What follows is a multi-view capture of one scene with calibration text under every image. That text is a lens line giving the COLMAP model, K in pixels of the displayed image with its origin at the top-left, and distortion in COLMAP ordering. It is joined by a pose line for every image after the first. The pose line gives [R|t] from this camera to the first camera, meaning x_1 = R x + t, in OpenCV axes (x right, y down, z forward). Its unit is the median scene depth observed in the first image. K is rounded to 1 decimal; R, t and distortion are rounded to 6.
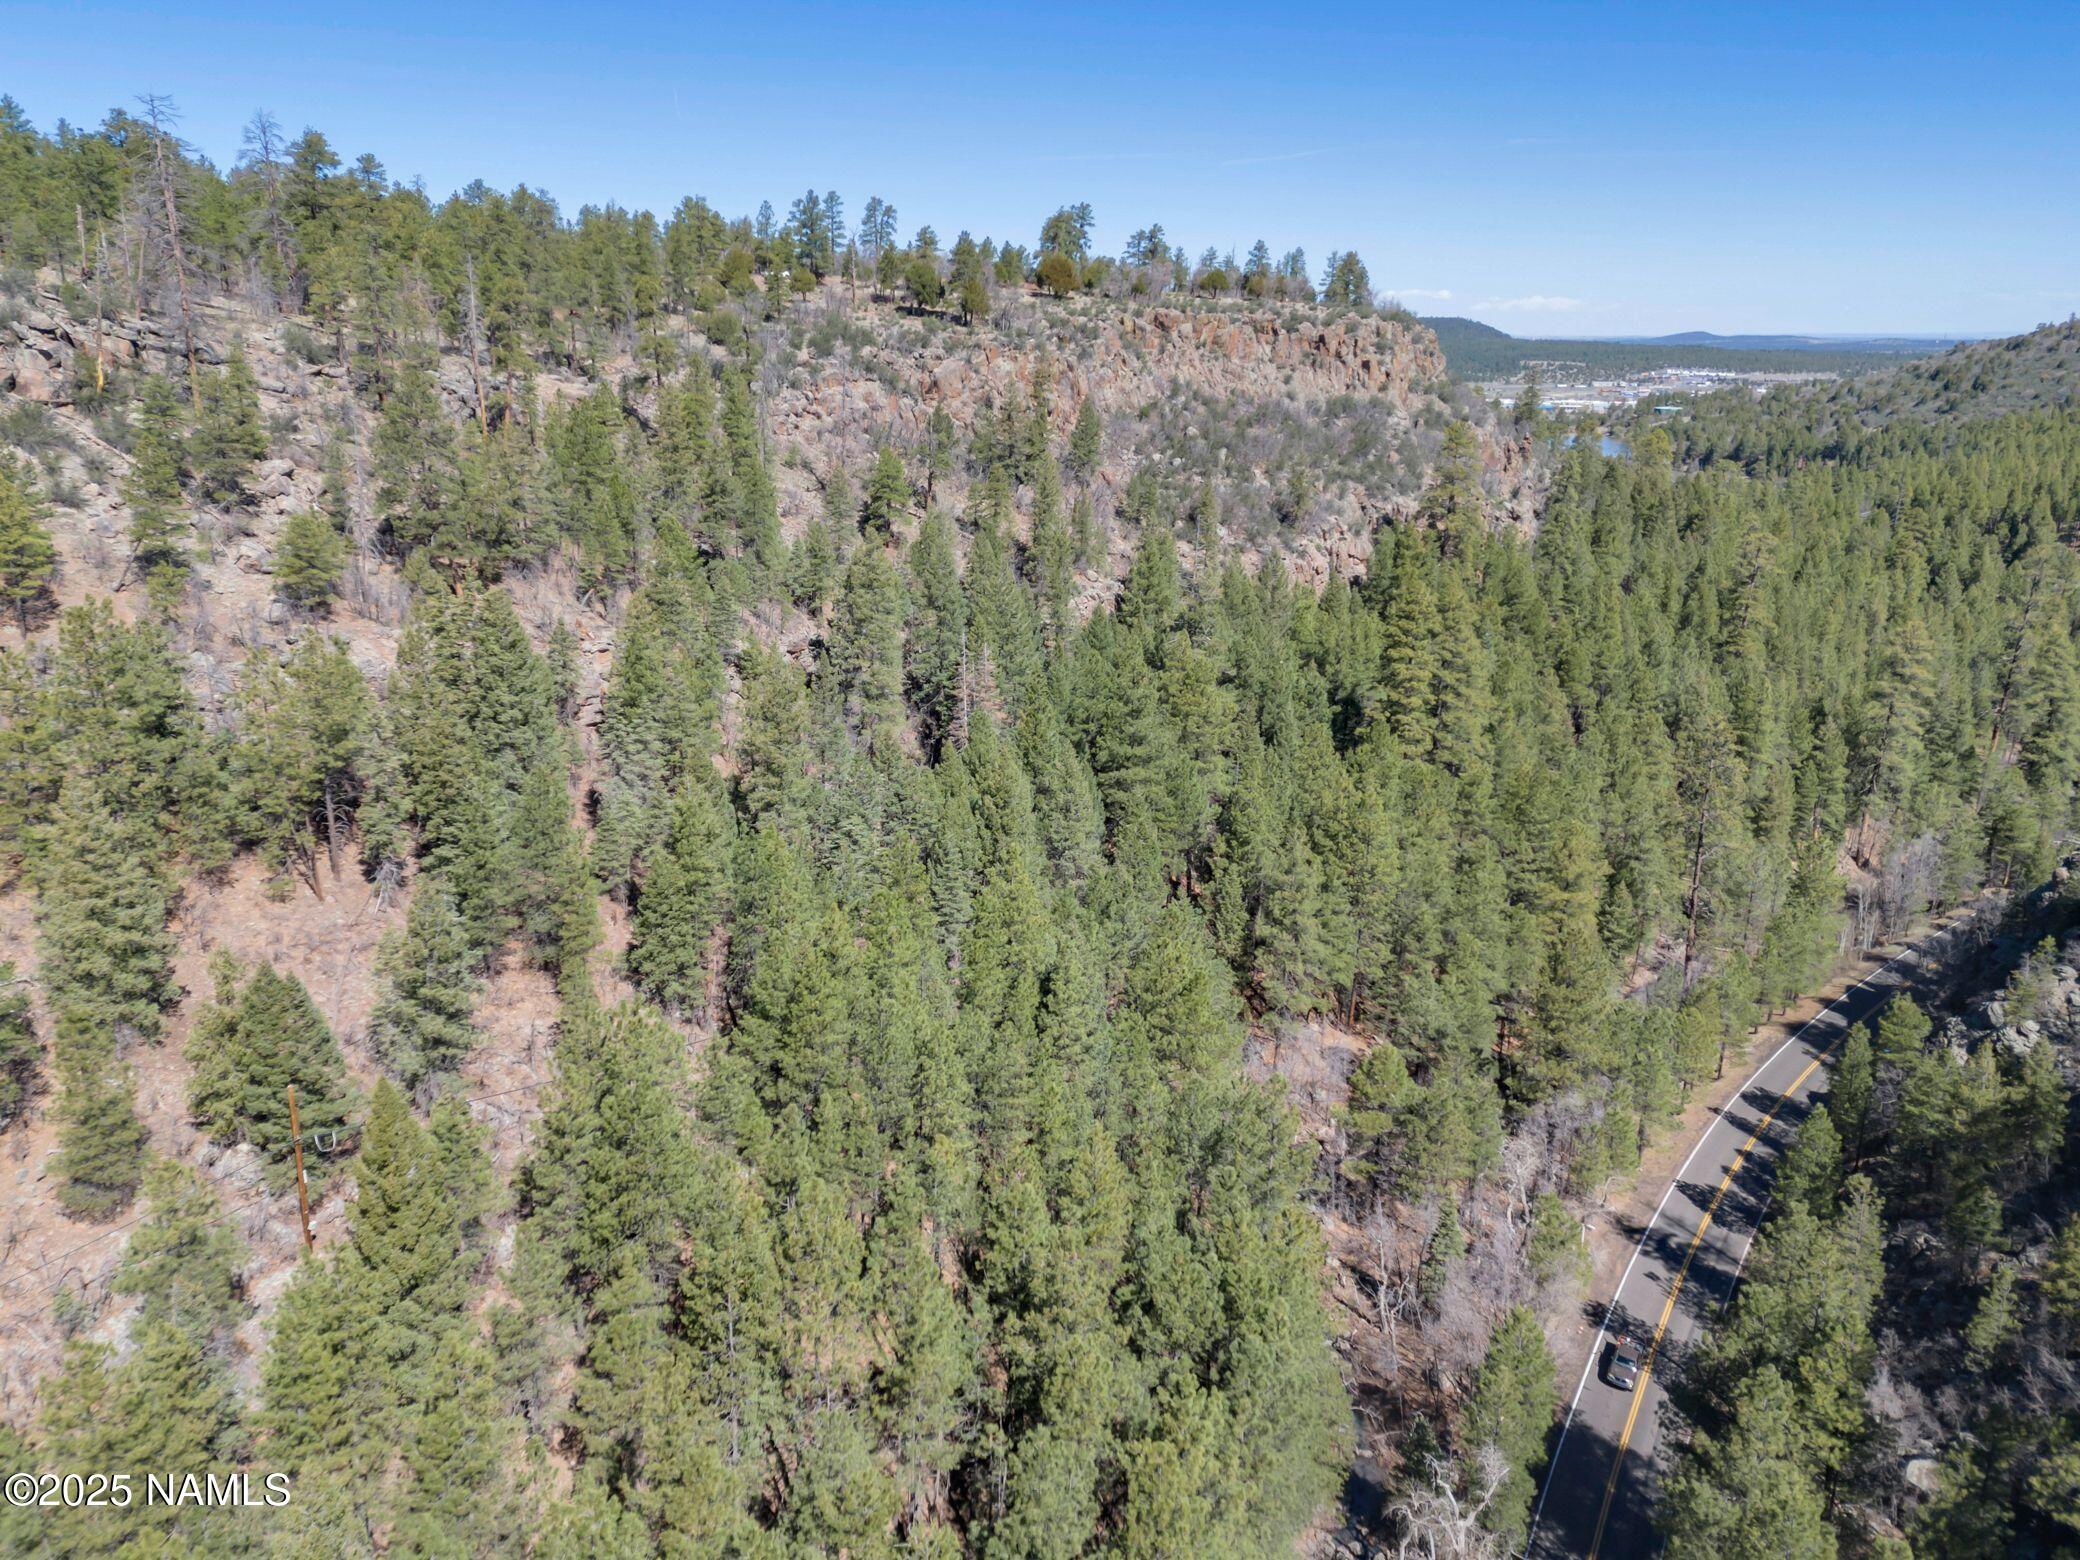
lens RADIAL K [[1580.9, 0, 1023.8], [0, 1580.9, 816.3], [0, 0, 1]] dist [0.075609, -0.082267]
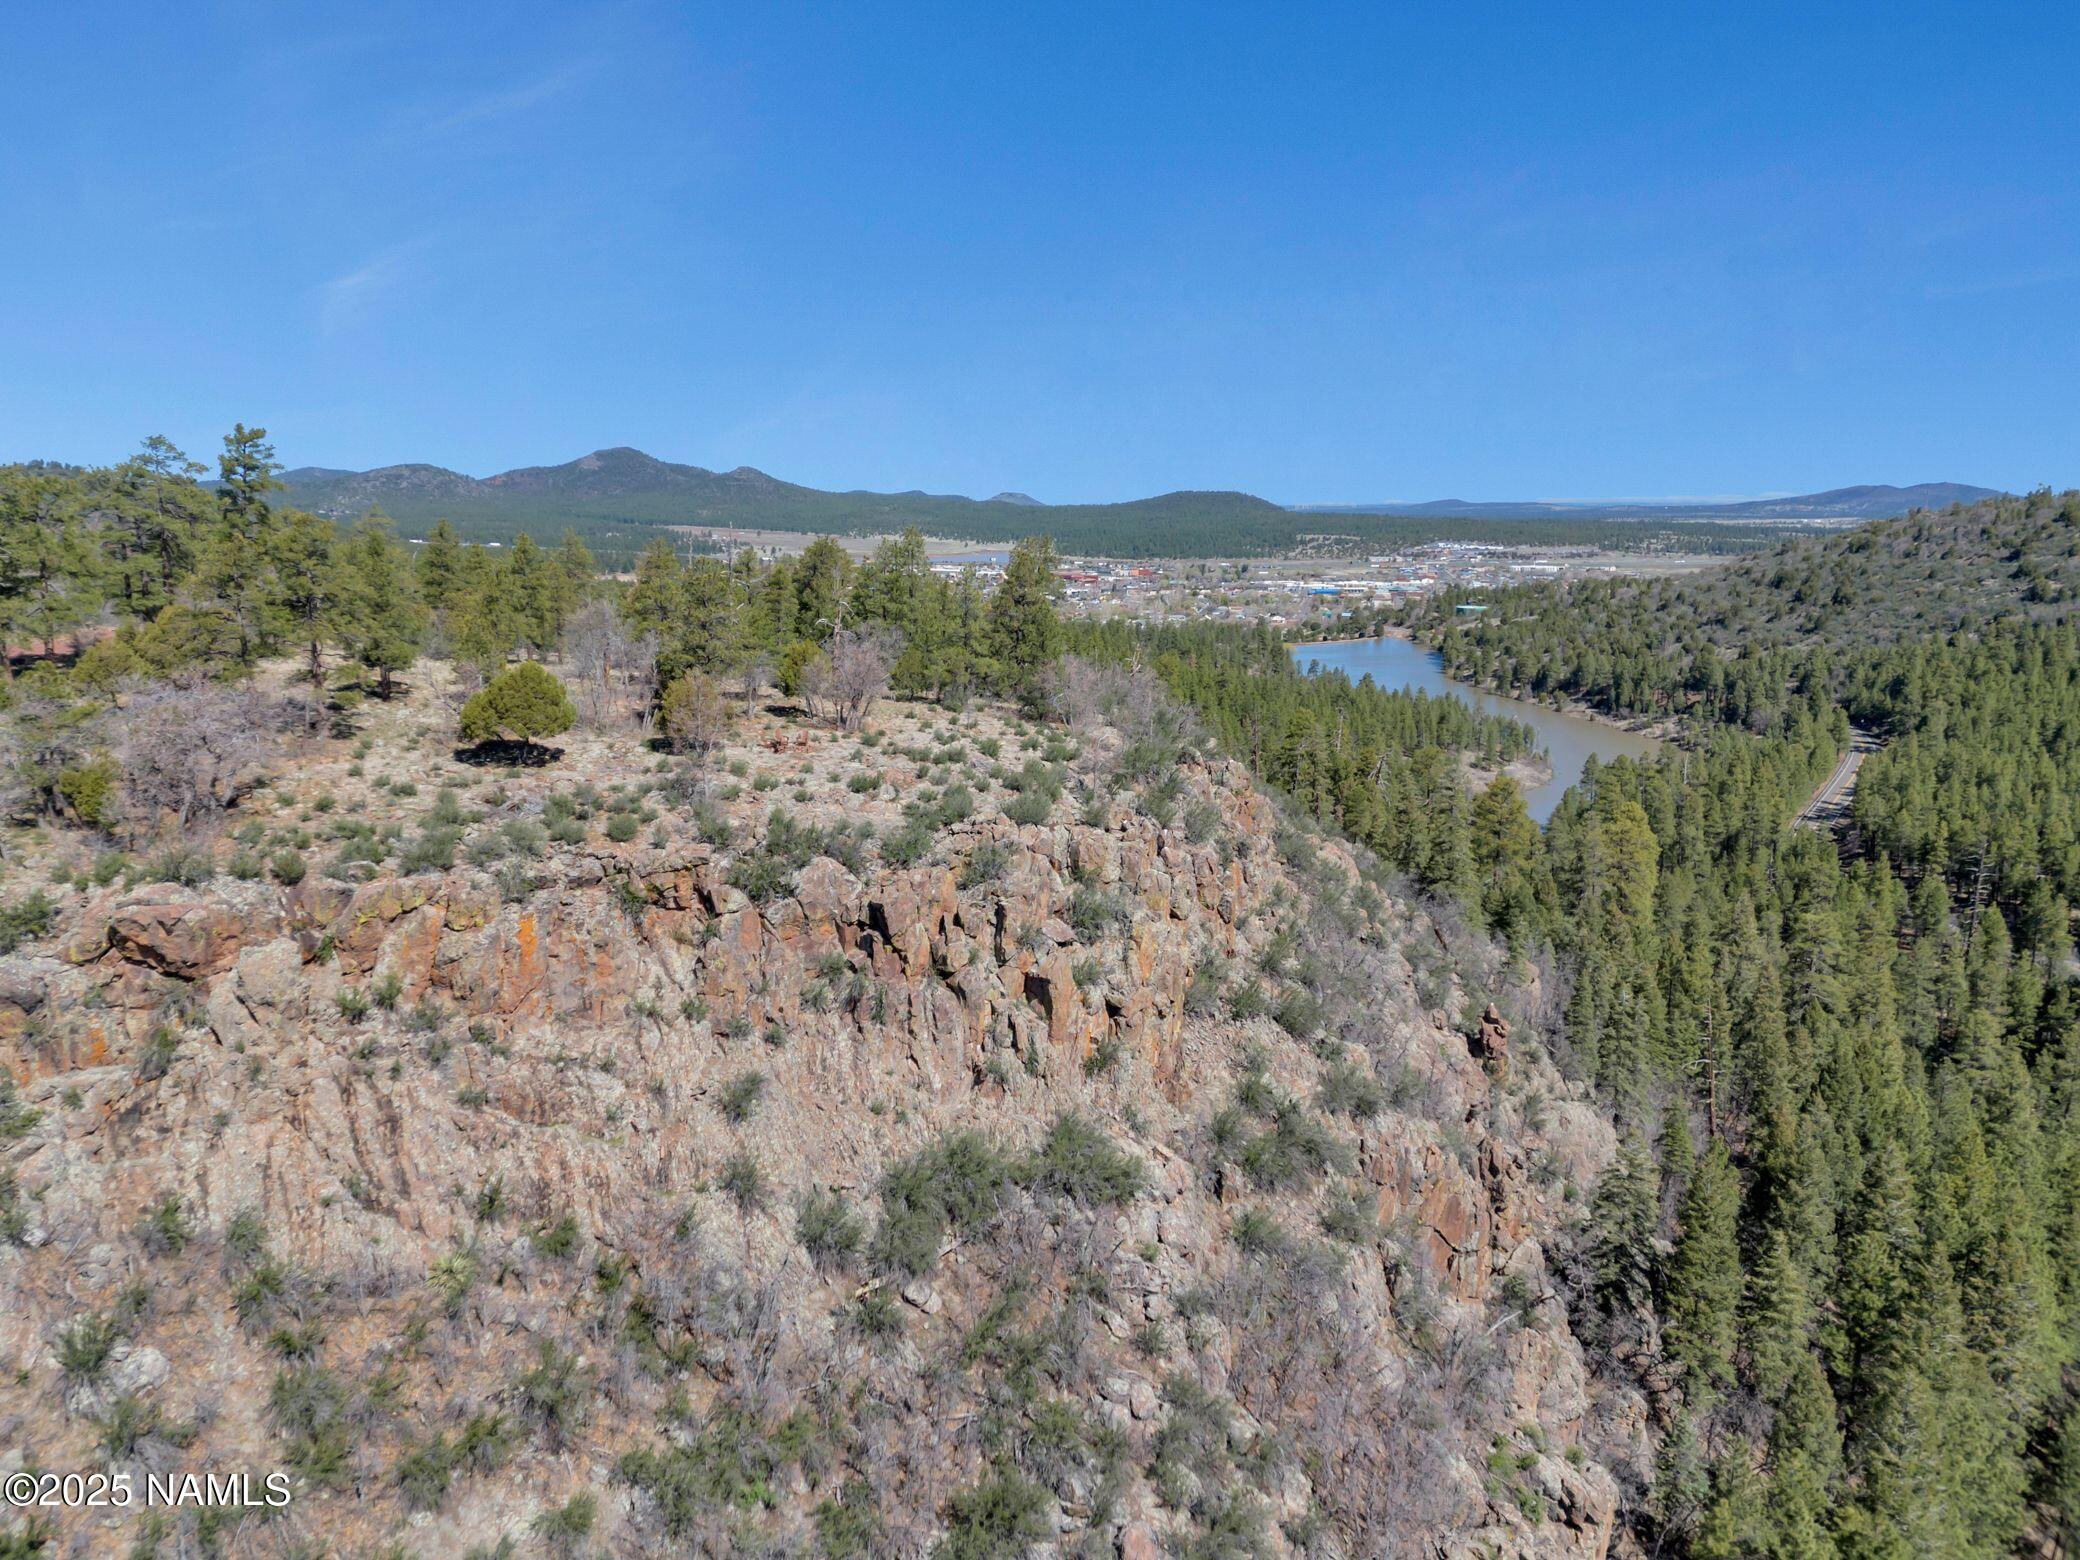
lens RADIAL K [[1580.9, 0, 1023.8], [0, 1580.9, 816.3], [0, 0, 1]] dist [0.075609, -0.082267]
pose [[0.992070, -0.028963, 0.122303, 0.177327], [0.040779, 0.994619, -0.095241, -0.287063], [-0.118886, 0.099473, 0.987912, 0.709200]]
